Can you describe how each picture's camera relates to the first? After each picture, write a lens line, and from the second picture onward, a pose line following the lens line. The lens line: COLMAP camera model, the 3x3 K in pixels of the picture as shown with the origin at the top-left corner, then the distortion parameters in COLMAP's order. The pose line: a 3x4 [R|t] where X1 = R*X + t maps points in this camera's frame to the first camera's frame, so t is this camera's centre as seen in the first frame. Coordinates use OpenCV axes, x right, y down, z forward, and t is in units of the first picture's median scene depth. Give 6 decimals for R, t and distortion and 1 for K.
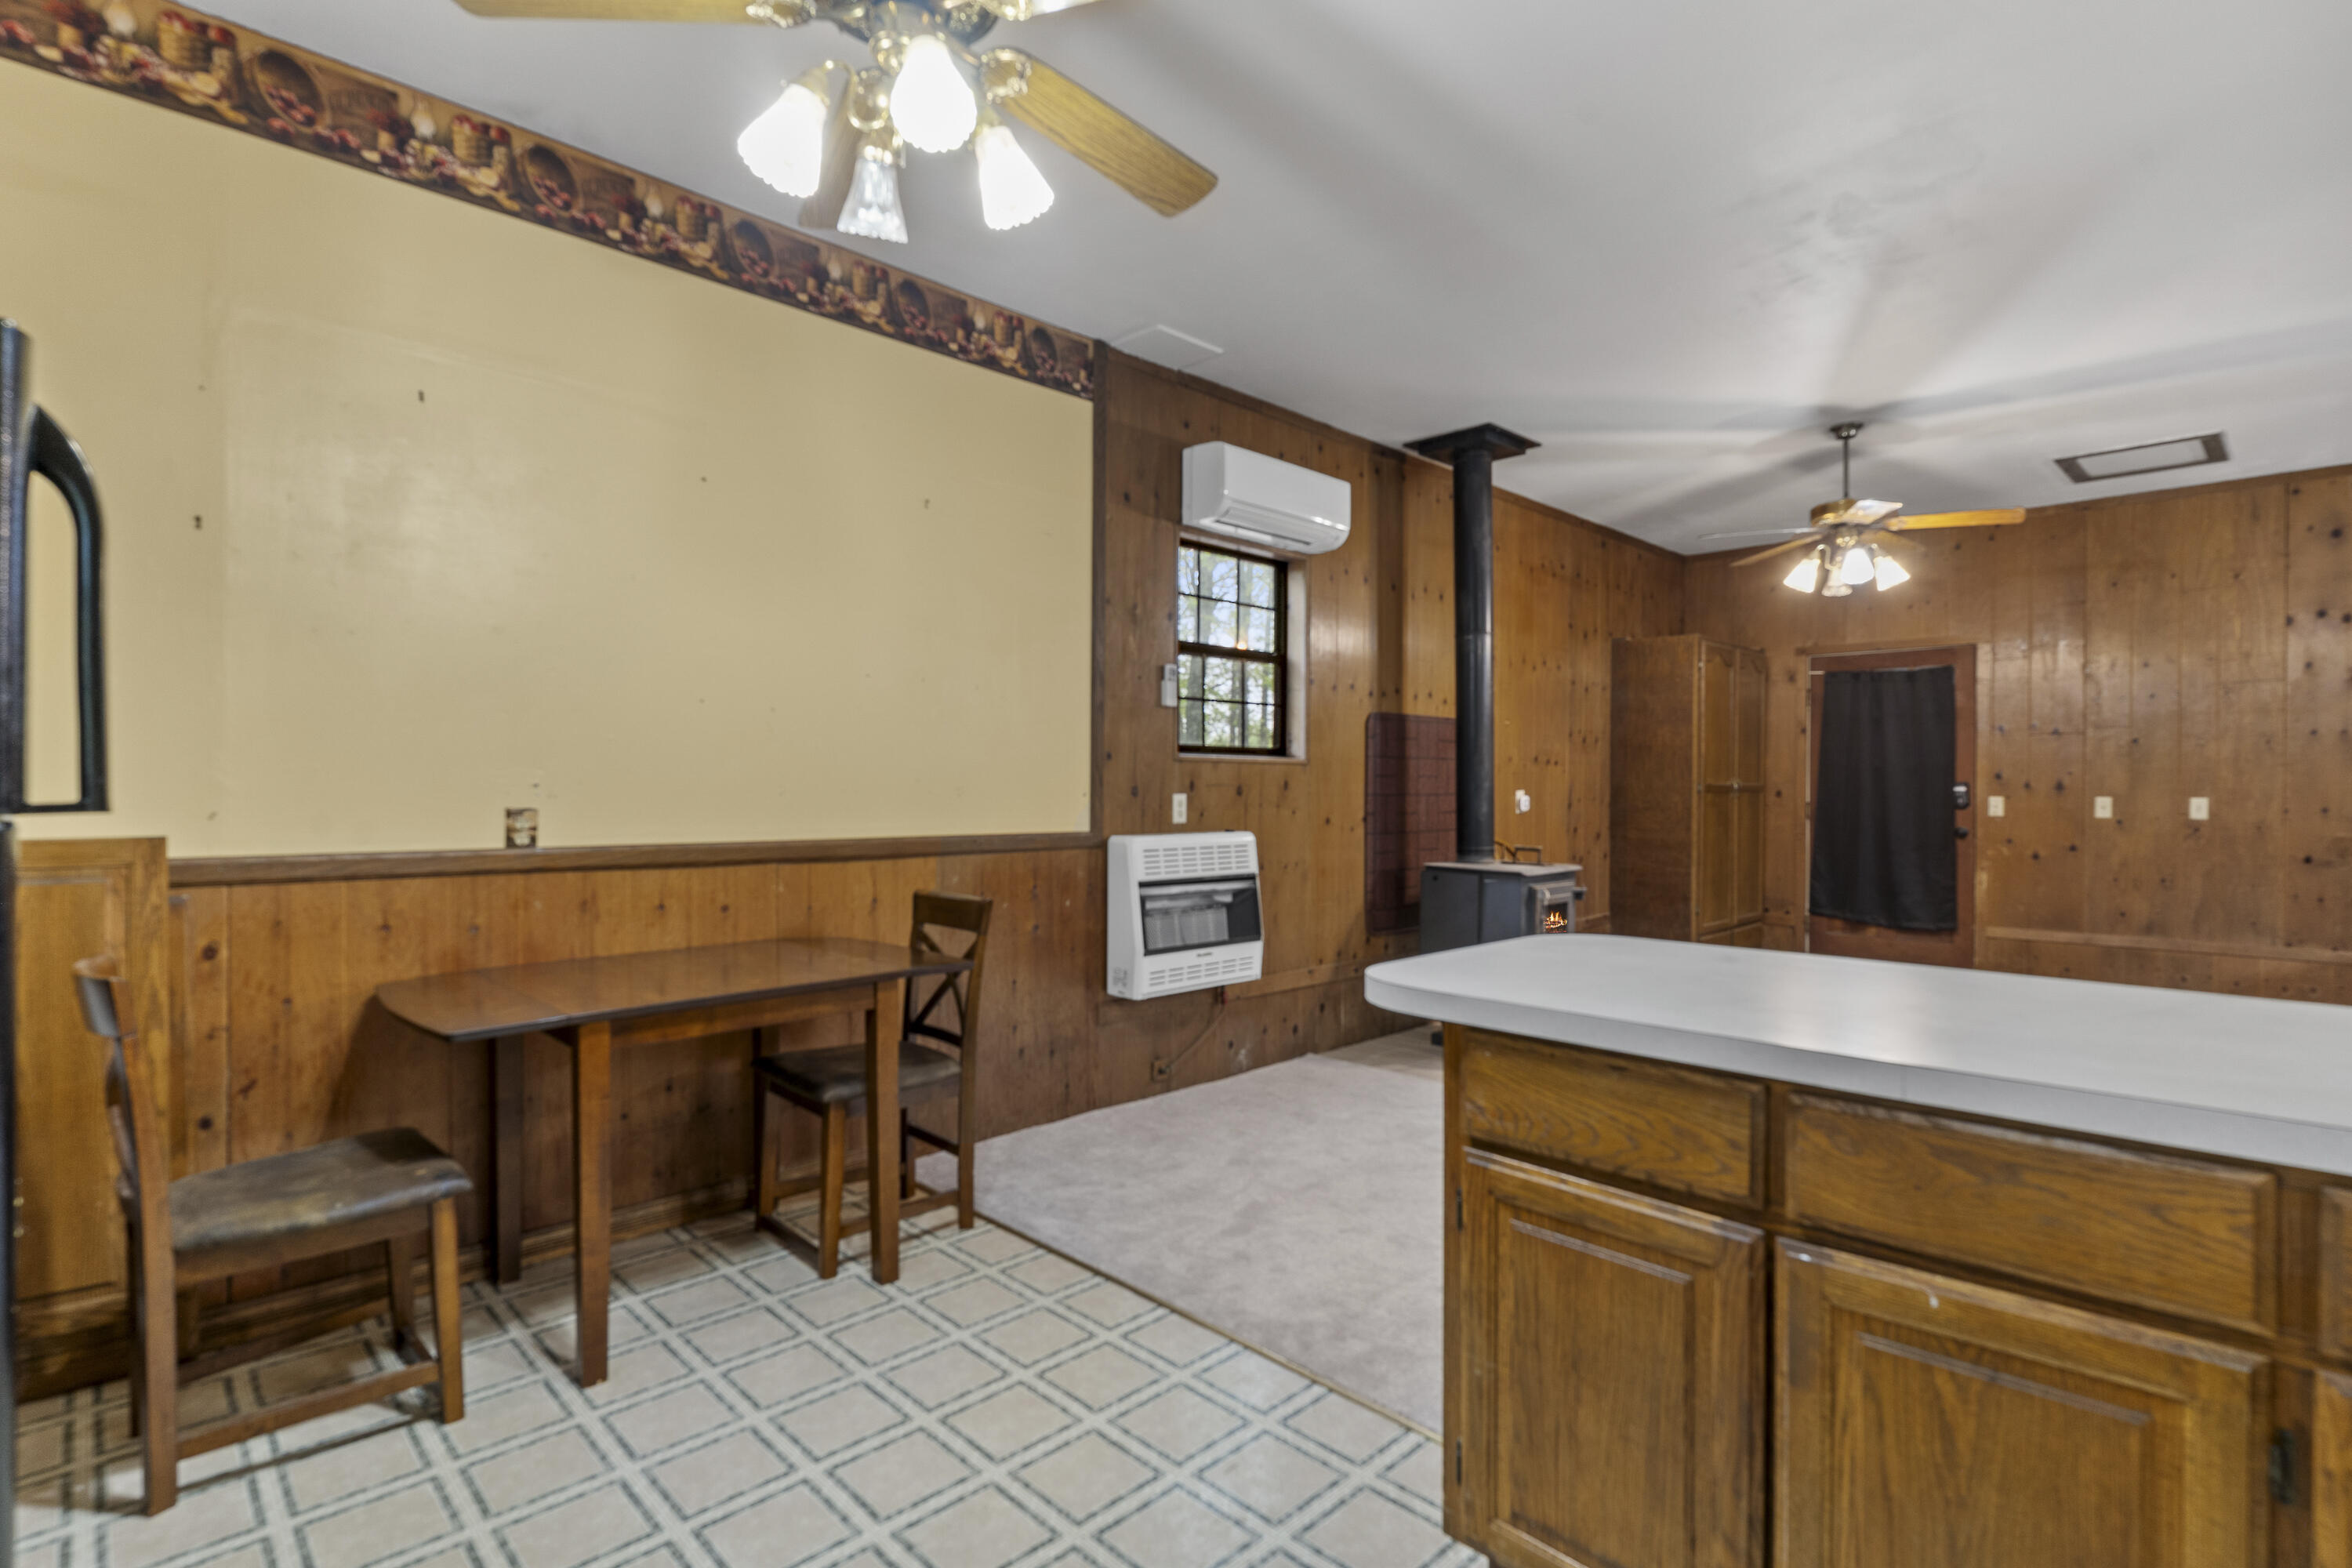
lens RADIAL K [[1136.5, 0, 1180.1], [0, 1136.5, 785.2], [0, 0, 1]] dist [-0.000670, 0.001451]
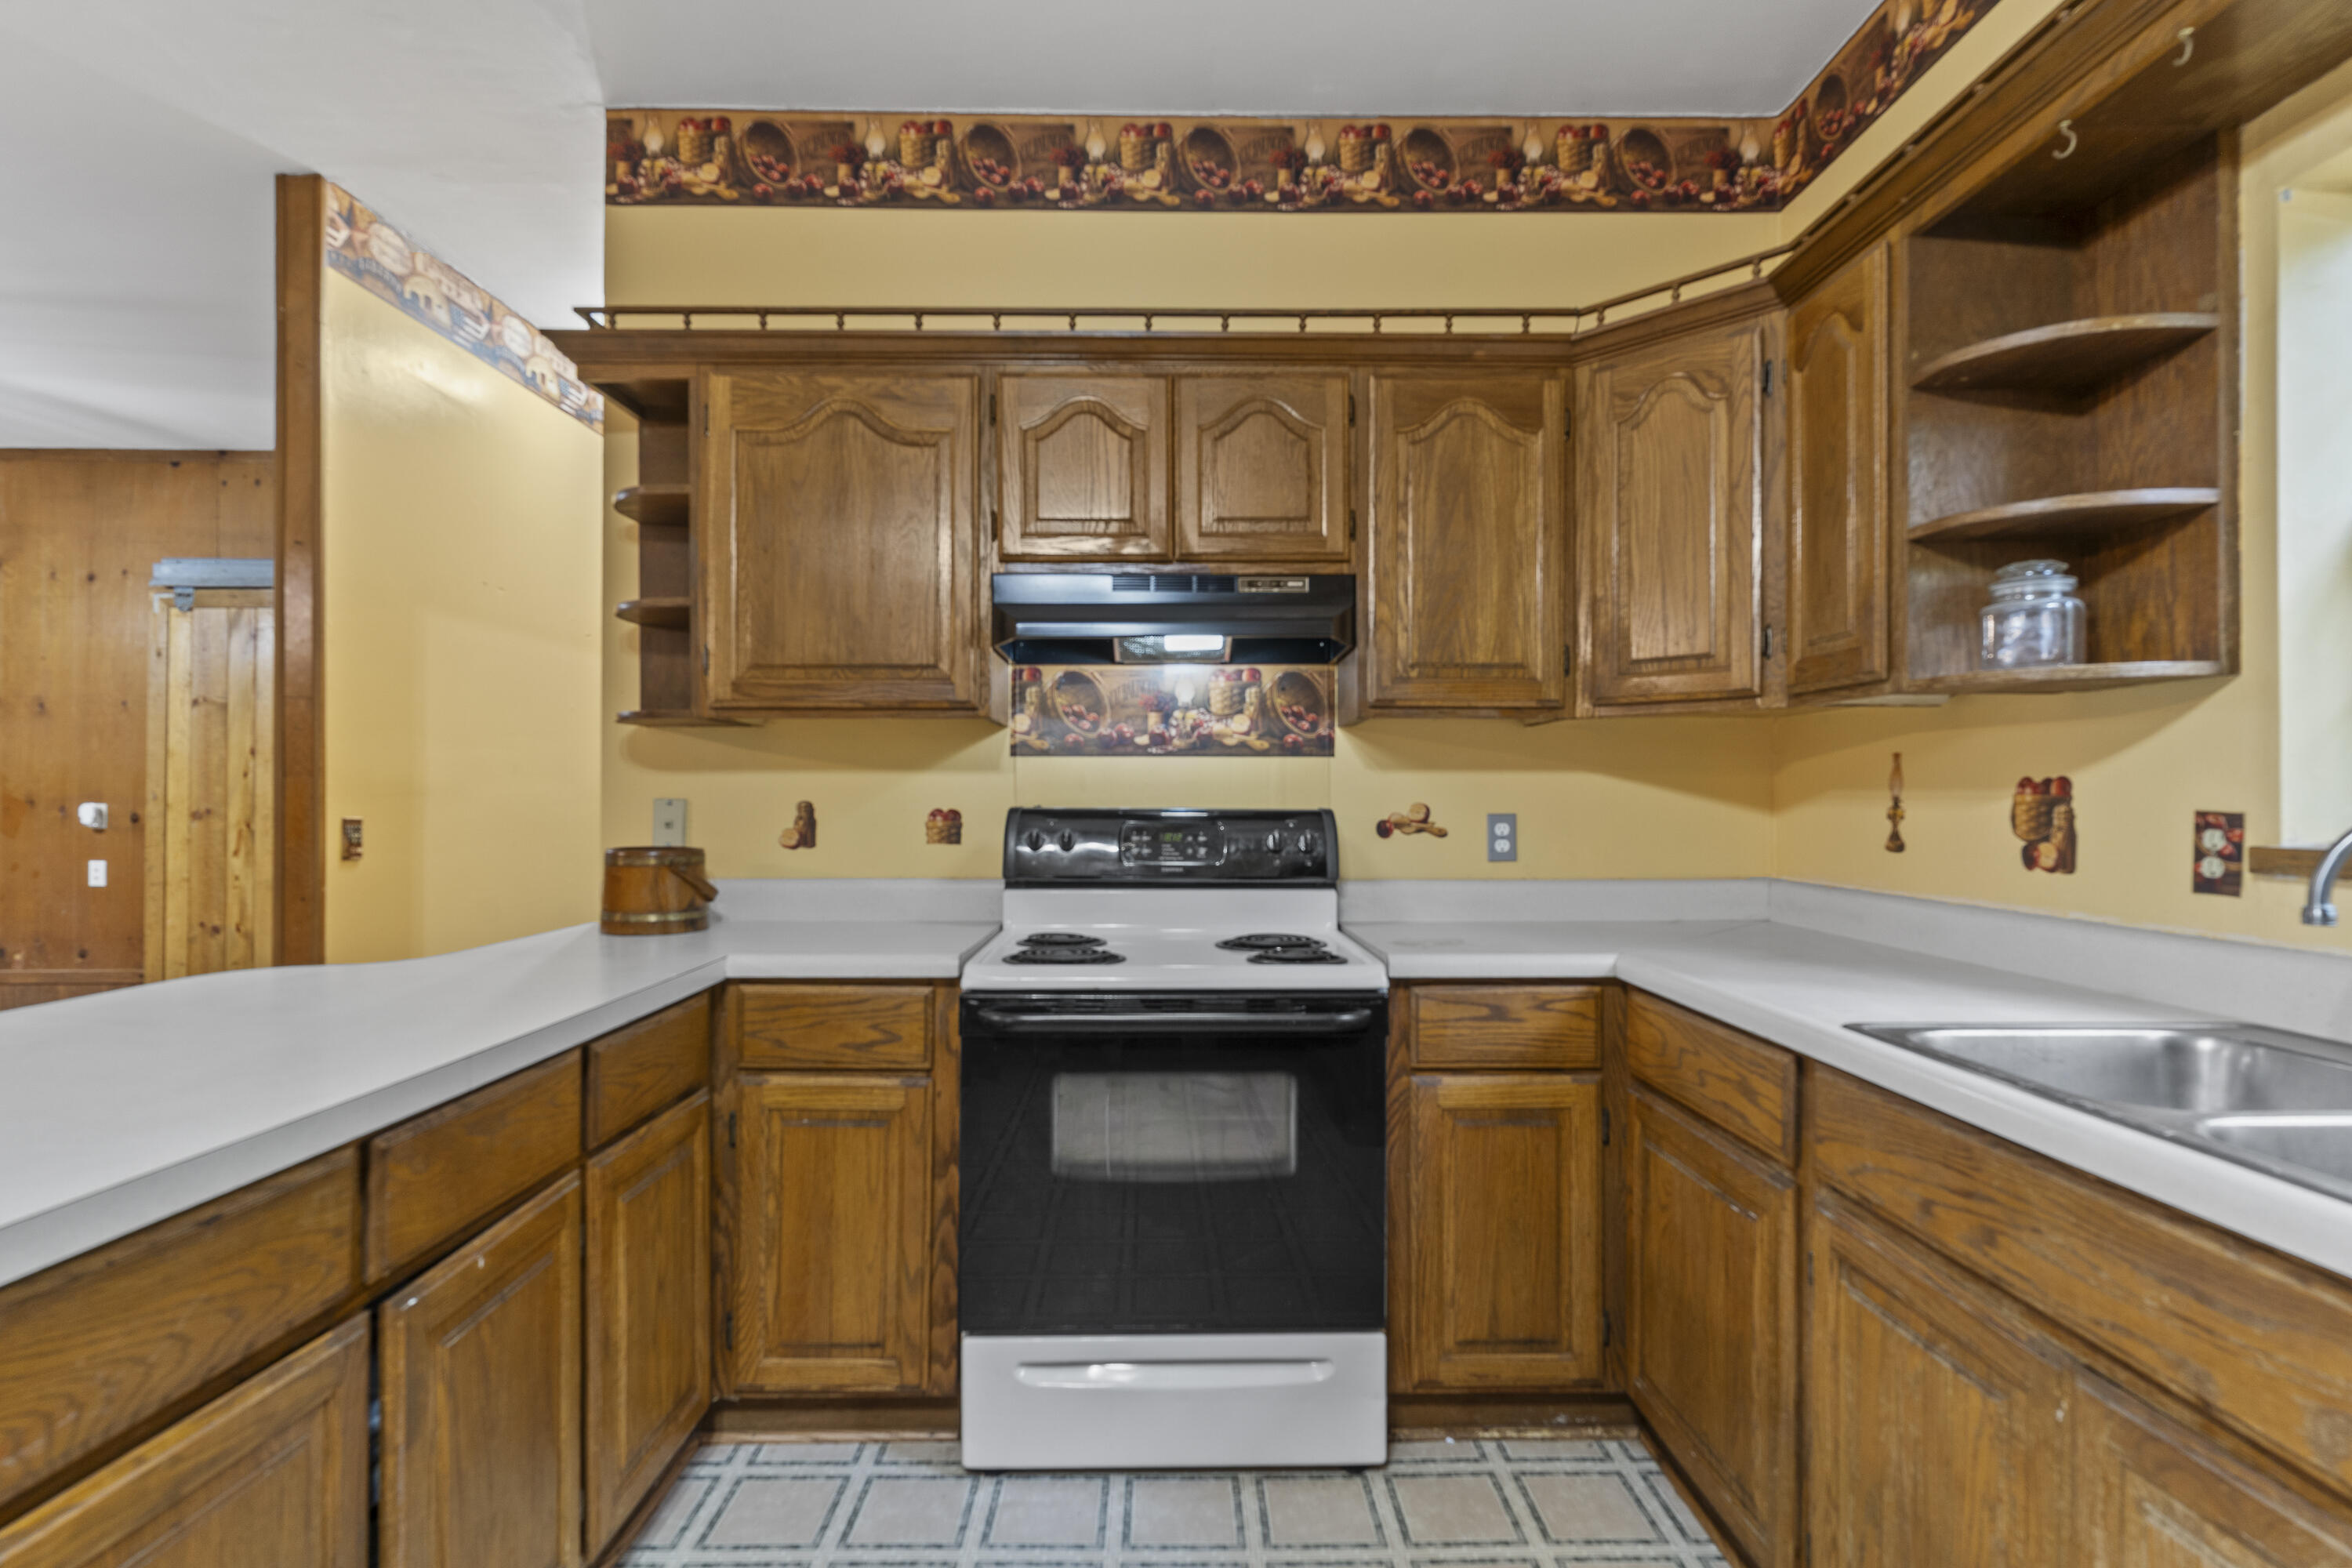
lens RADIAL K [[1136.5, 0, 1163.3], [0, 1136.5, 796.0], [0, 0, 1]] dist [-0.000670, 0.001451]
pose [[-0.721812, -0.004365, 0.692076, -0.118975], [-0.005545, 0.999984, 0.000524, 0.001112], [-0.692067, -0.003459, -0.721825, 0.286341]]
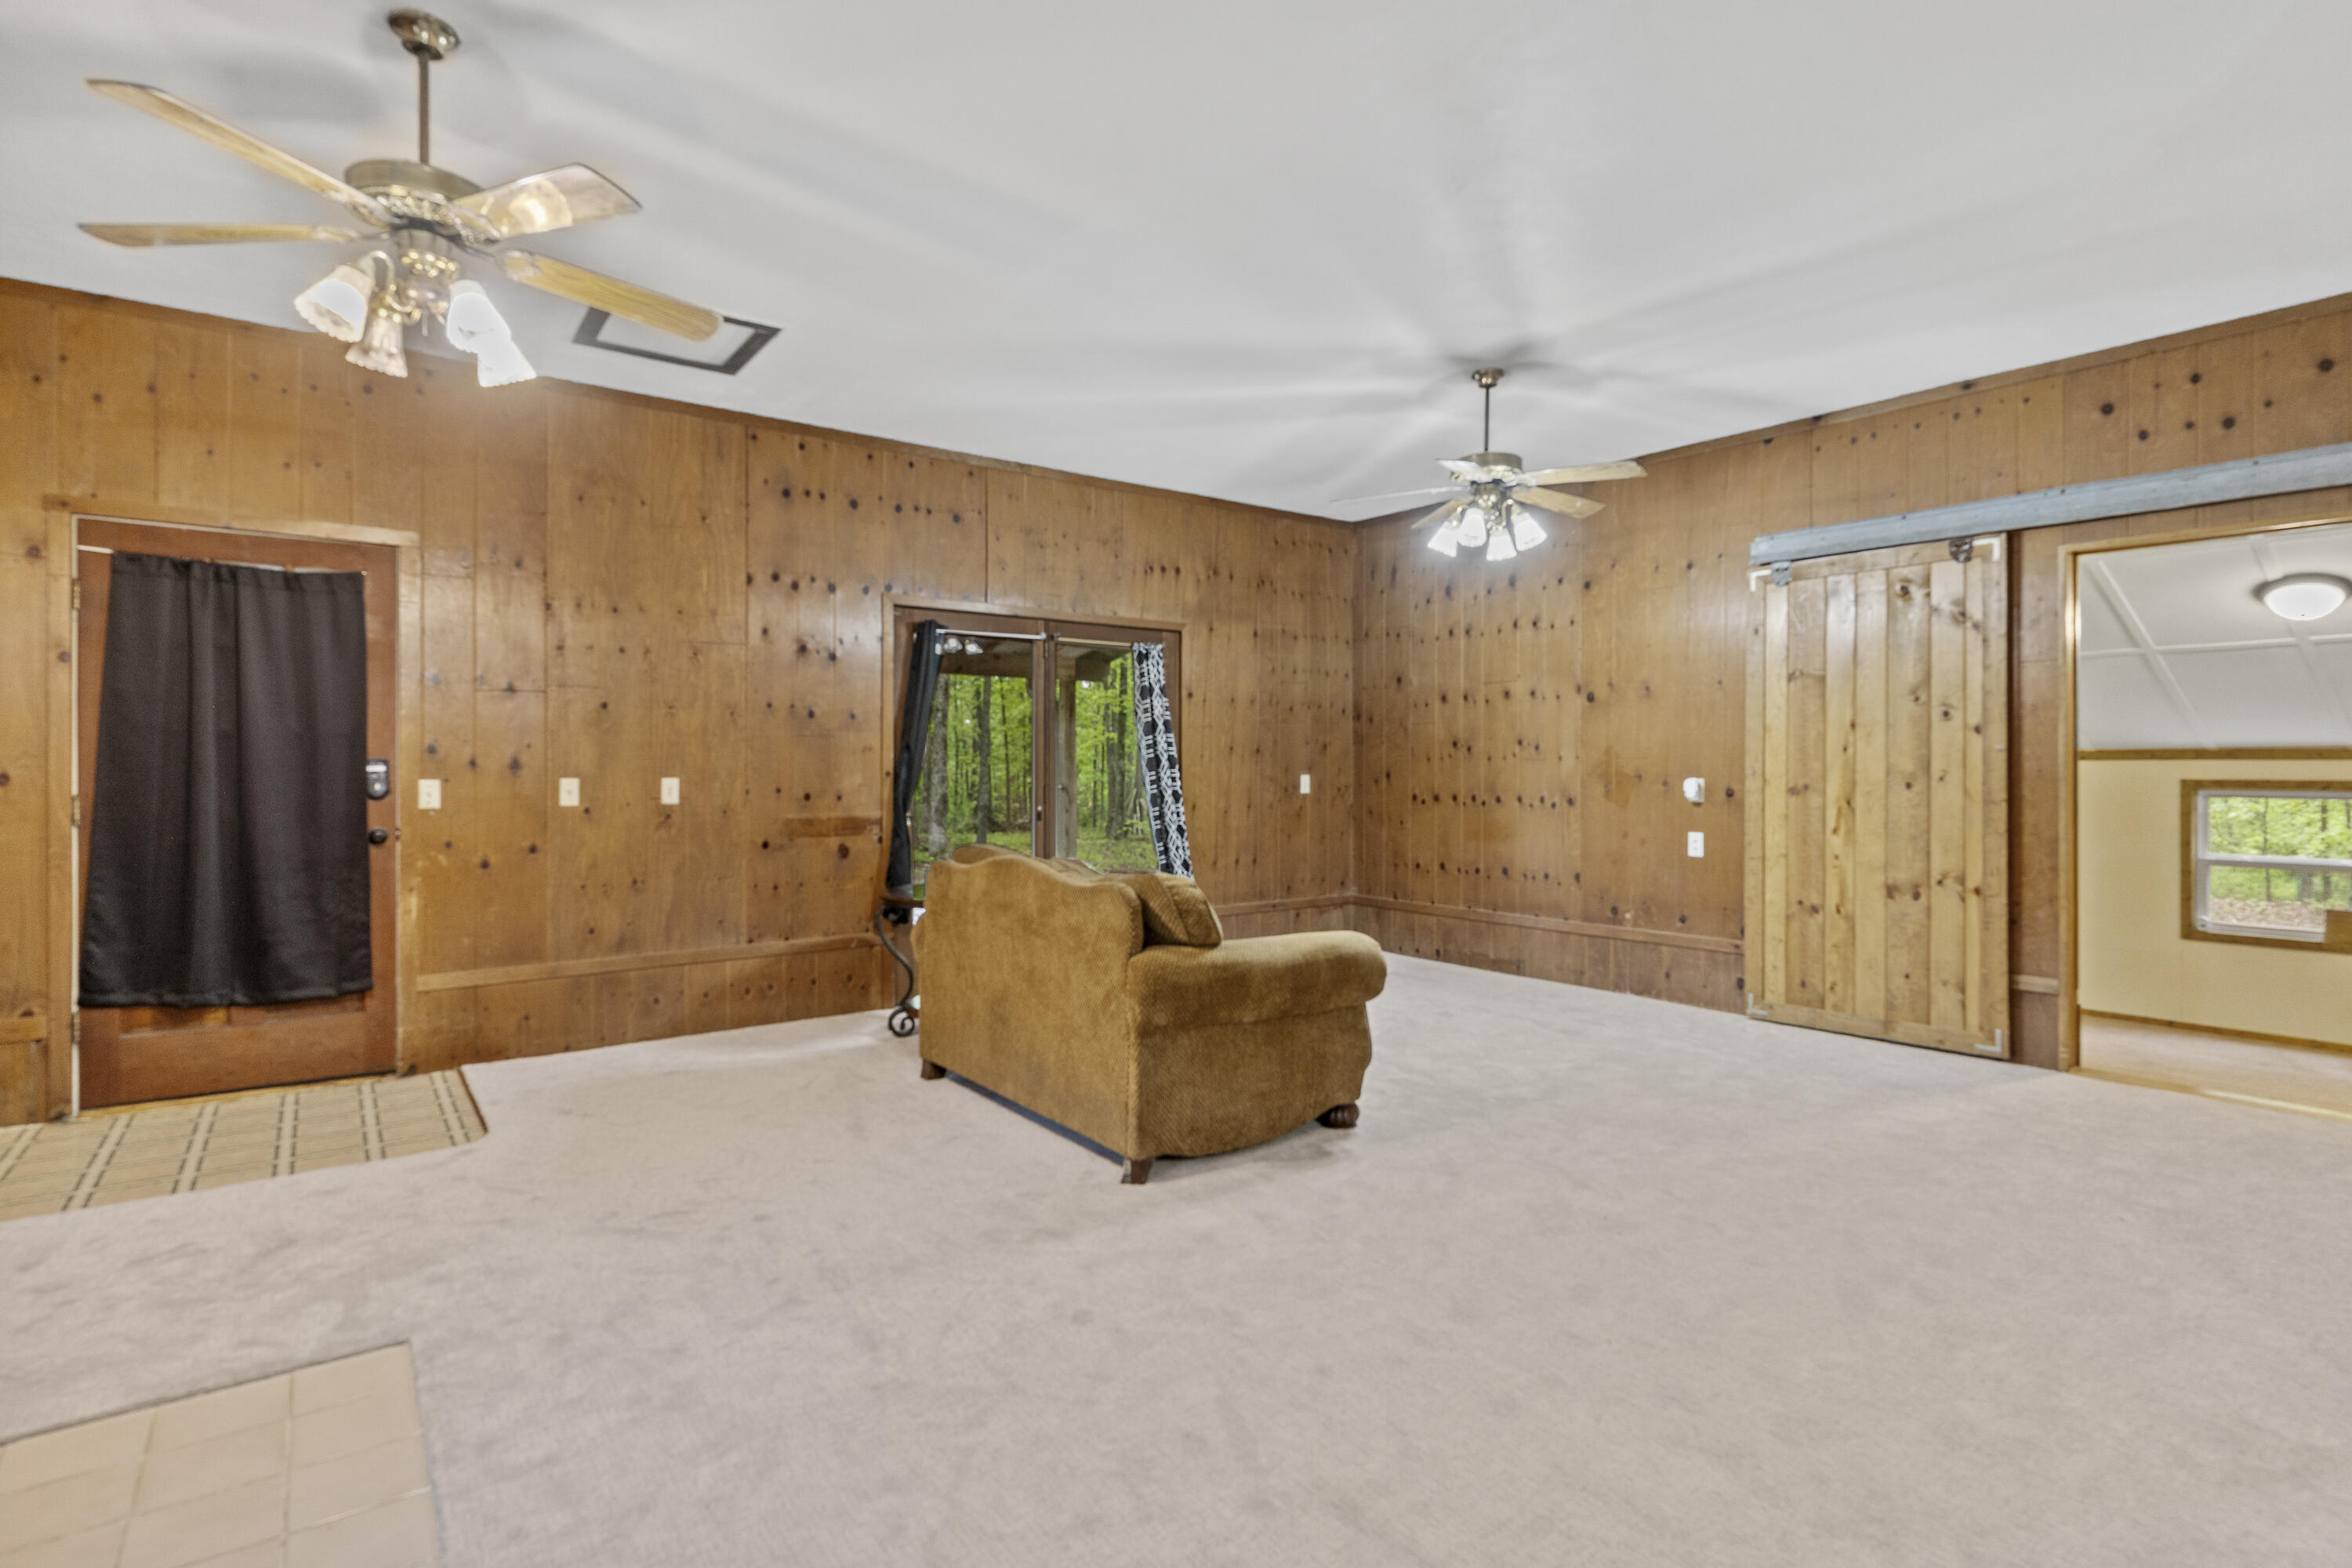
lens RADIAL K [[1136.5, 0, 1183.4], [0, 1136.5, 772.5], [0, 0, 1]] dist [-0.000670, 0.001451]
pose [[0.126820, -0.008272, 0.991891, 0.125446], [-0.001093, 0.999963, 0.008479, -0.000450], [-0.991925, -0.002159, 0.126807, 0.538857]]
